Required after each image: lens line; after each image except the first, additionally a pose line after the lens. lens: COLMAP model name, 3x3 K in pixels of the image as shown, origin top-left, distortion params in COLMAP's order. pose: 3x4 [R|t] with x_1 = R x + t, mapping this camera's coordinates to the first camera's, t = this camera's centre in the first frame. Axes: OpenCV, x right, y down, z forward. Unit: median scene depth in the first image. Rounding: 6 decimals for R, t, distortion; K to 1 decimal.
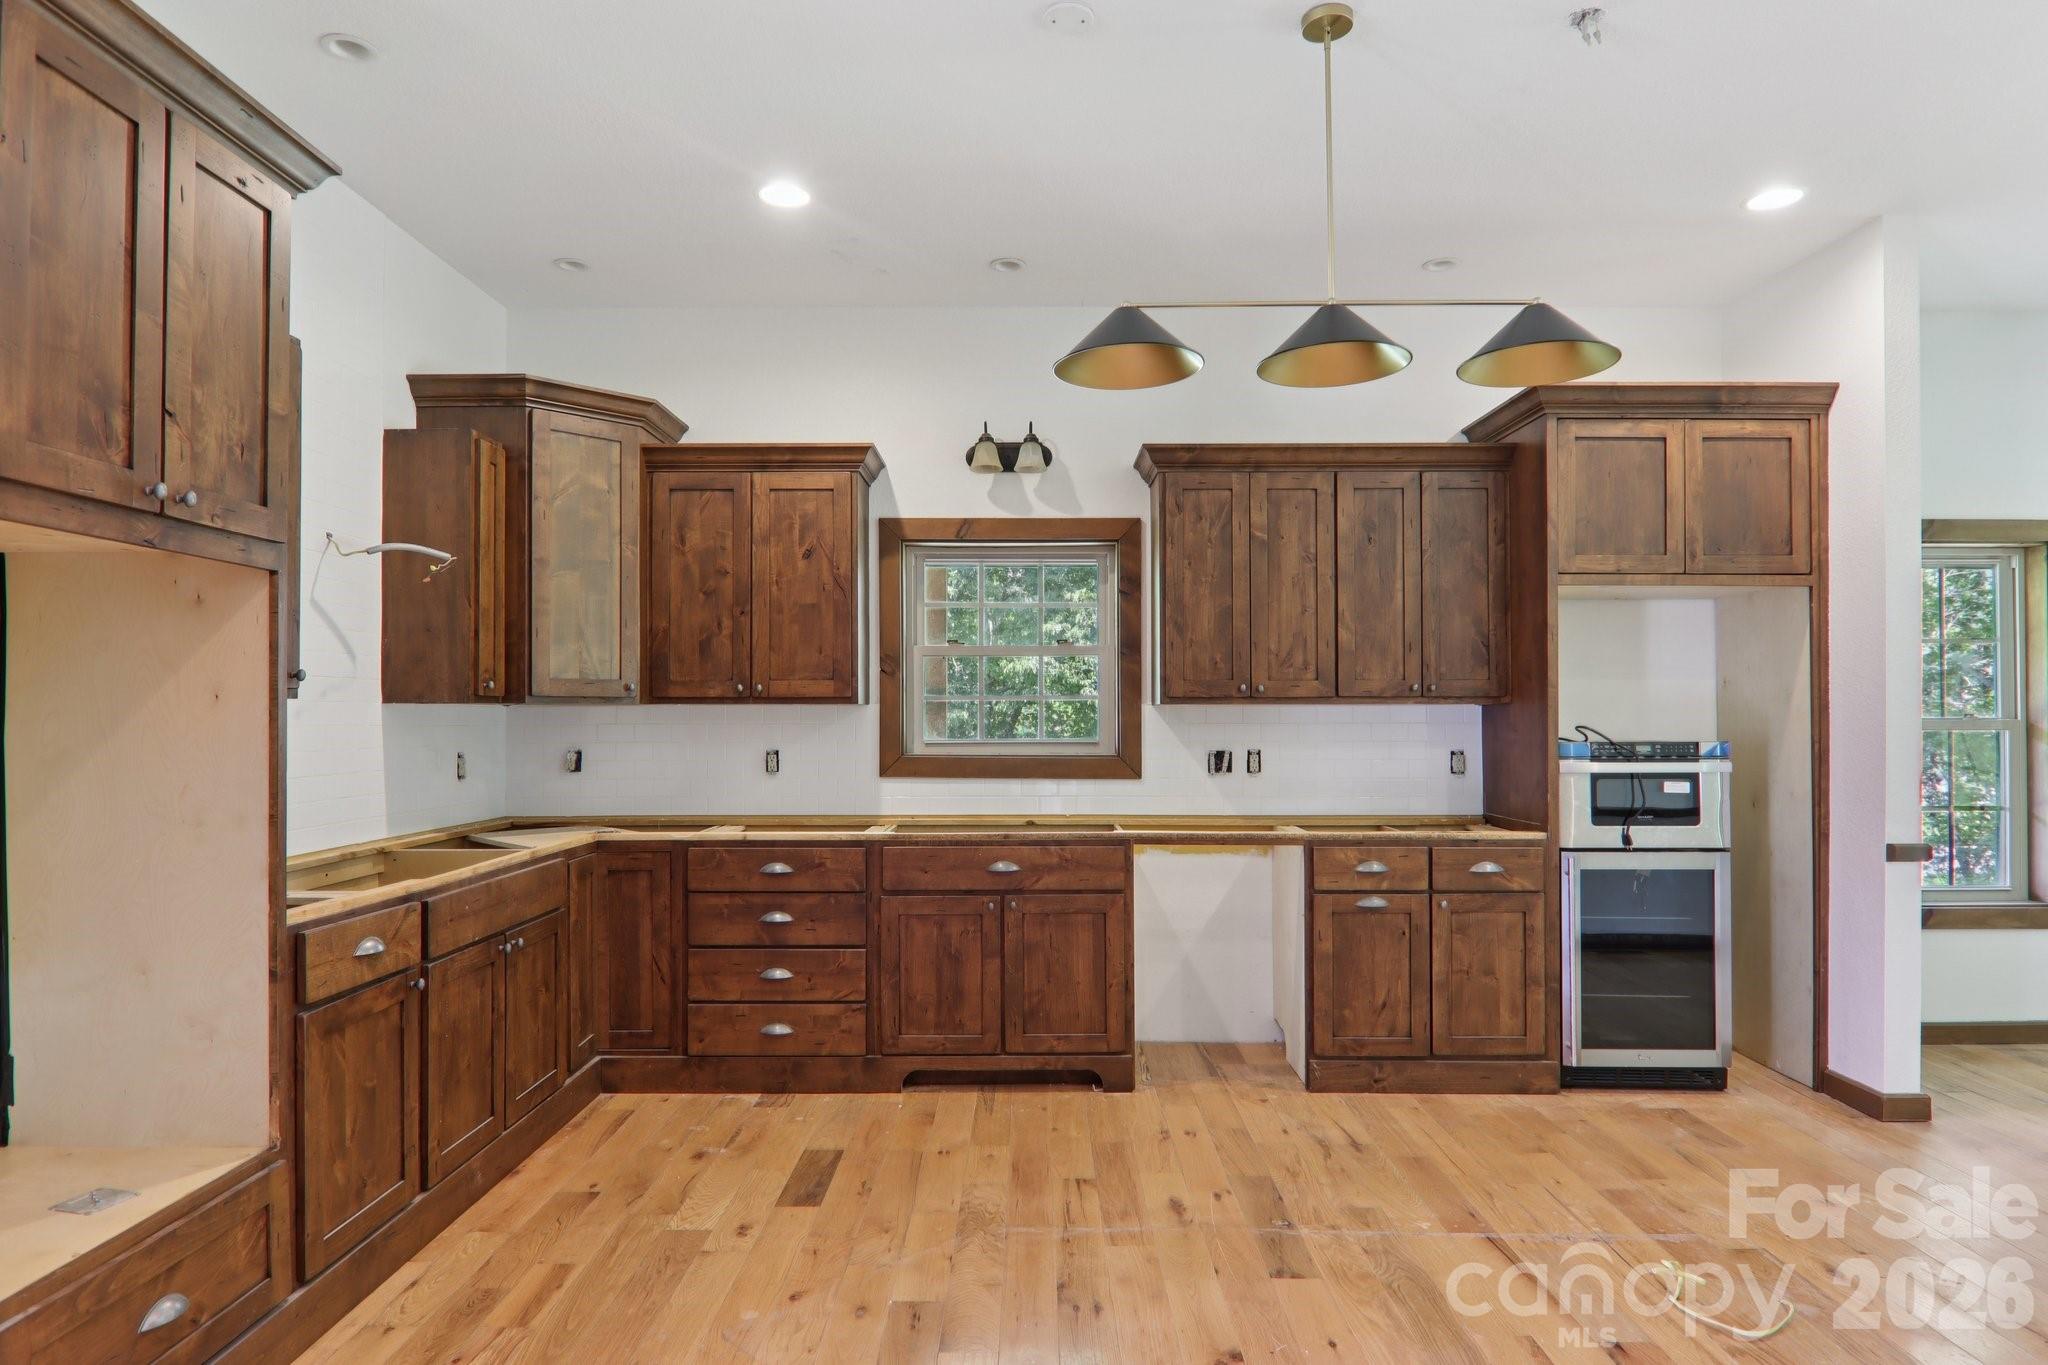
lens RADIAL K [[1145.3, 0, 1047.6], [0, 1145.3, 711.4], [0, 0, 1]] dist [0.002024, -0.006208]
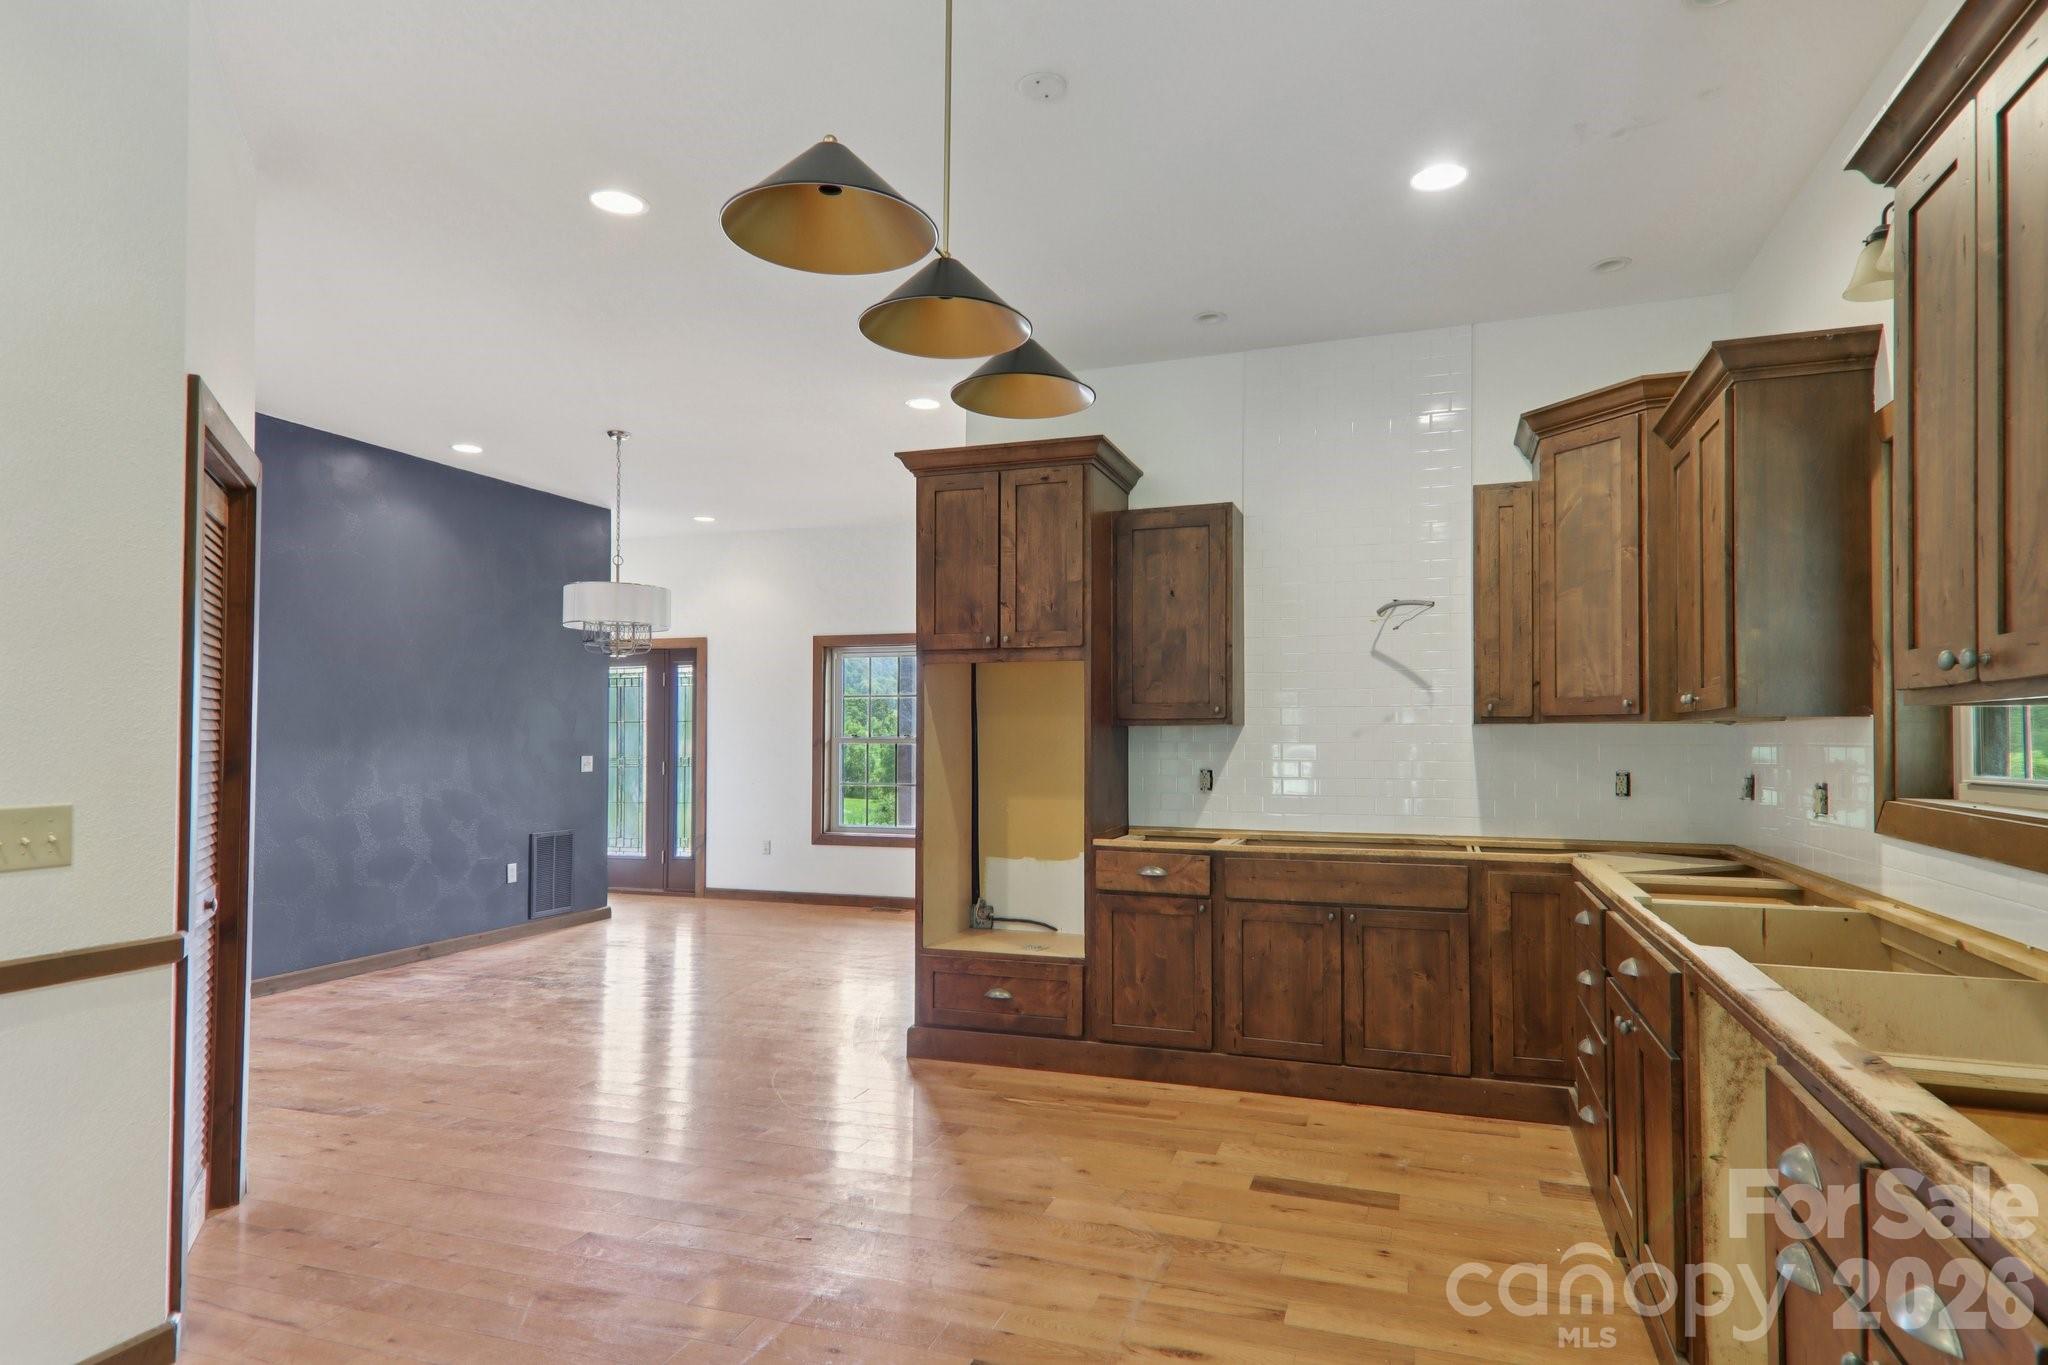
lens RADIAL K [[1145.3, 0, 1005.5], [0, 1145.3, 715.4], [0, 0, 1]] dist [0.002024, -0.006208]
pose [[-0.341597, -0.020913, -0.939614, 0.686507], [0.003329, 0.999719, -0.023461, 0.009155], [0.939841, -0.011142, -0.341431, 0.884218]]
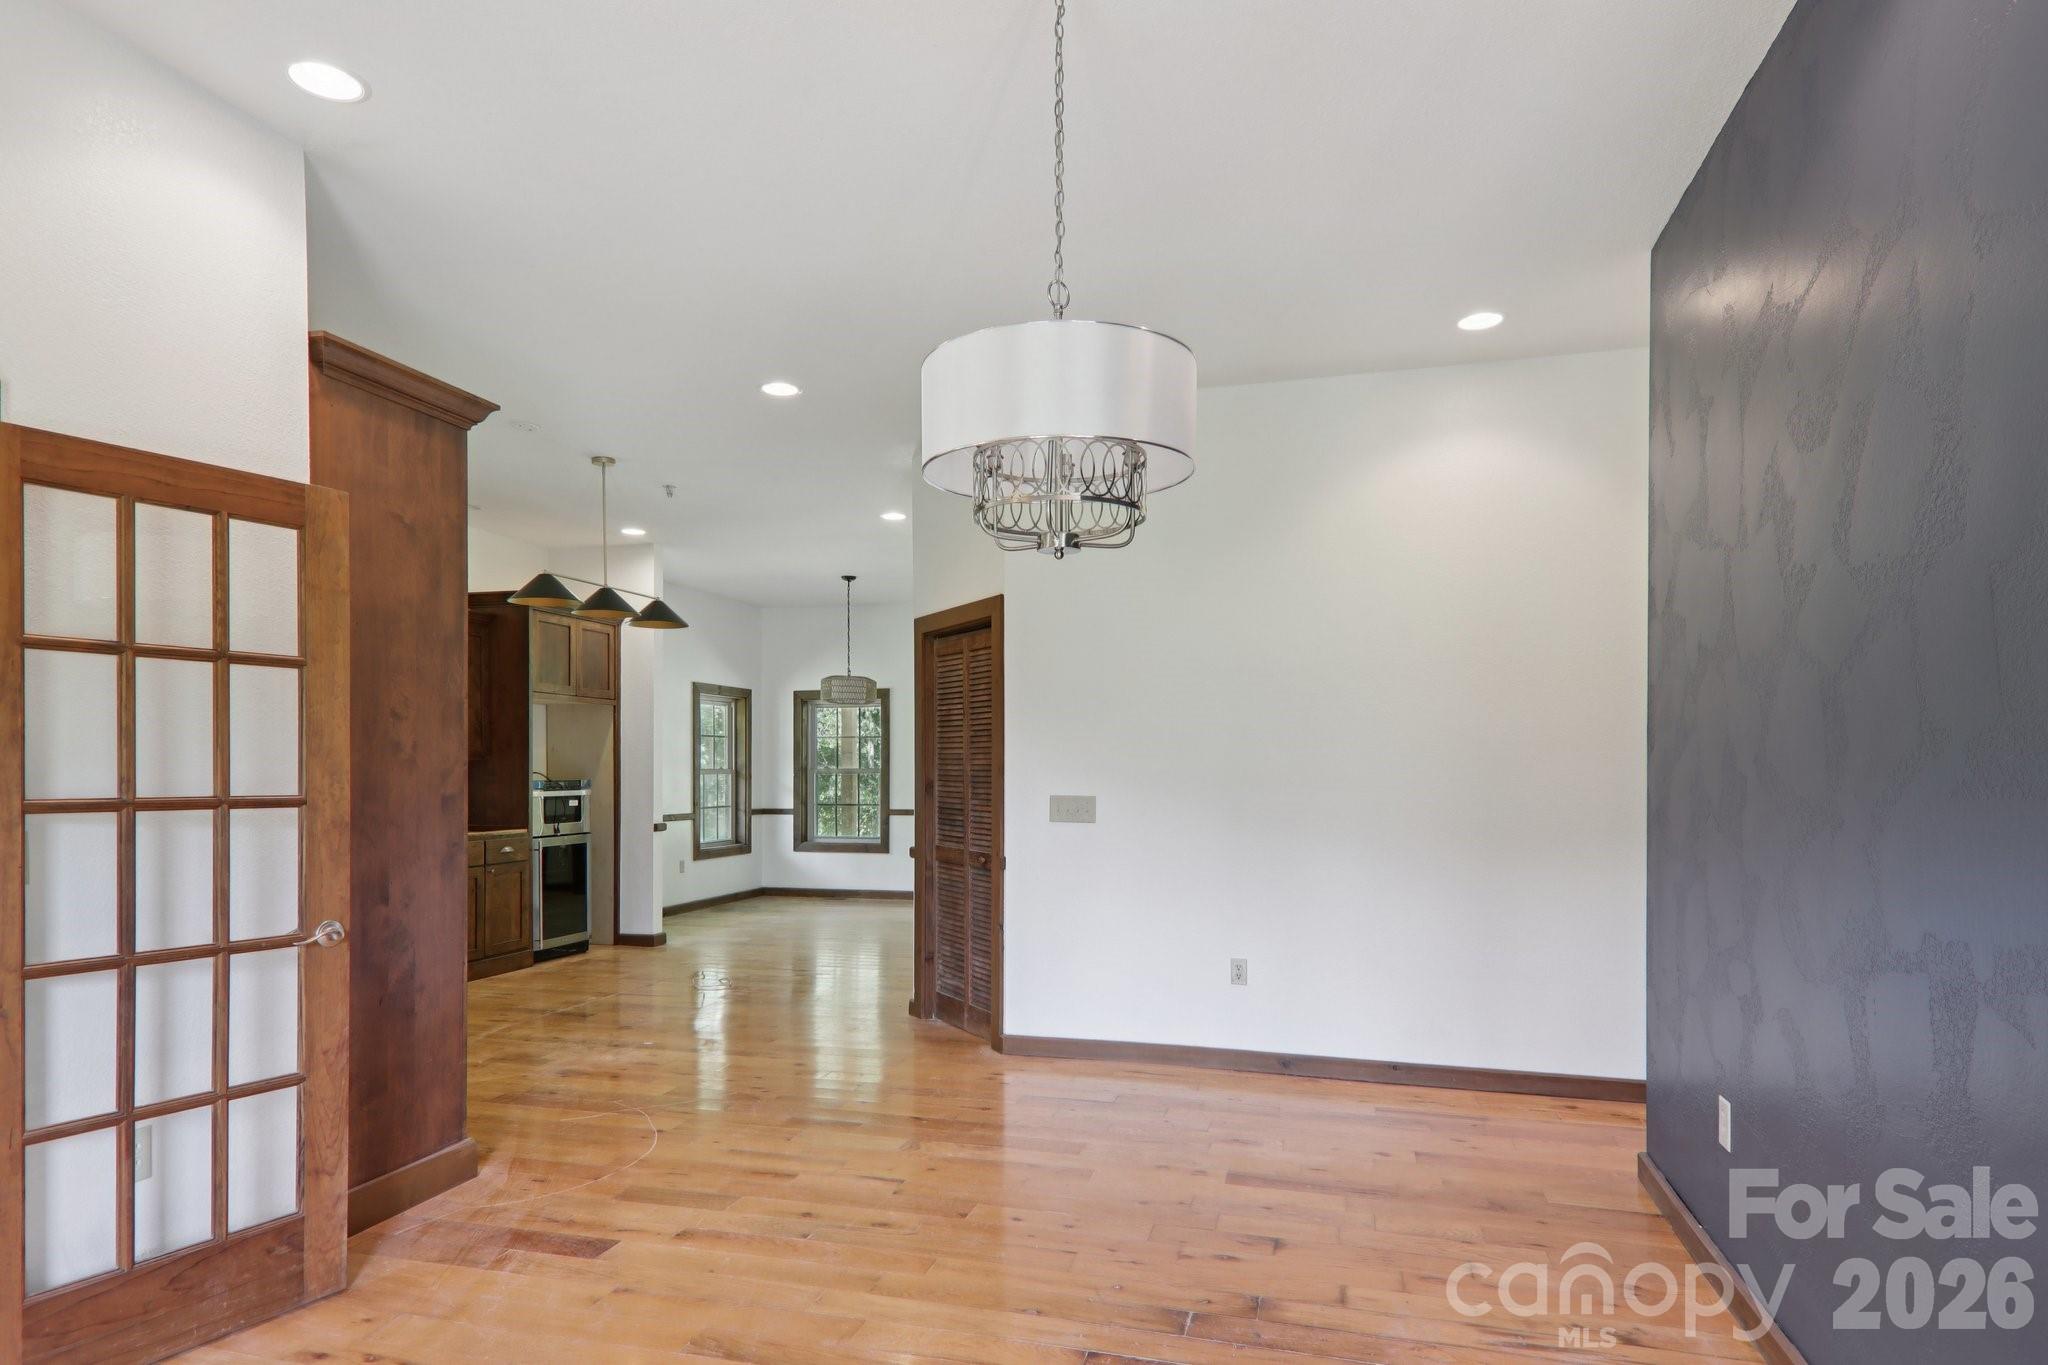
lens RADIAL K [[1145.3, 0, 1034.4], [0, 1145.3, 756.2], [0, 0, 1]] dist [0.002024, -0.006208]
pose [[0.247030, 0.009410, 0.968962, -1.185108], [-0.010494, 0.999920, -0.007035, -0.009121], [-0.968951, -0.008430, 0.247109, -0.267088]]
